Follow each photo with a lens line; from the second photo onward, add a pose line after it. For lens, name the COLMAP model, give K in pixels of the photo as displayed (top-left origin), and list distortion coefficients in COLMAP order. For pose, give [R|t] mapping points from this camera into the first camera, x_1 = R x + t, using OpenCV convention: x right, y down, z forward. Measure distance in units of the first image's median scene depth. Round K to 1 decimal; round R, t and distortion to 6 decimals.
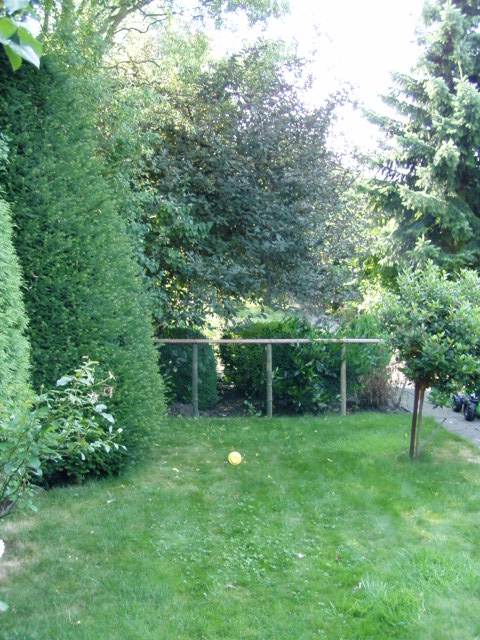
lens RADIAL K [[749.1, 0, 240.2], [0, 749.1, 340.3], [0, 0, 1]] dist [-0.171166, 0.301238]
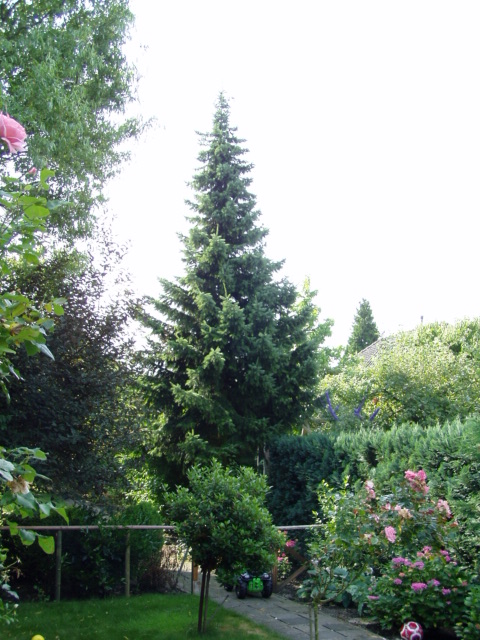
lens RADIAL K [[749.1, 0, 240.2], [0, 749.1, 340.3], [0, 0, 1]] dist [-0.171166, 0.301238]
pose [[0.943494, 0.069662, 0.323986, -0.058675], [0.010577, 0.970828, -0.239543, -0.003024], [-0.331222, 0.229434, 0.915233, -0.083319]]
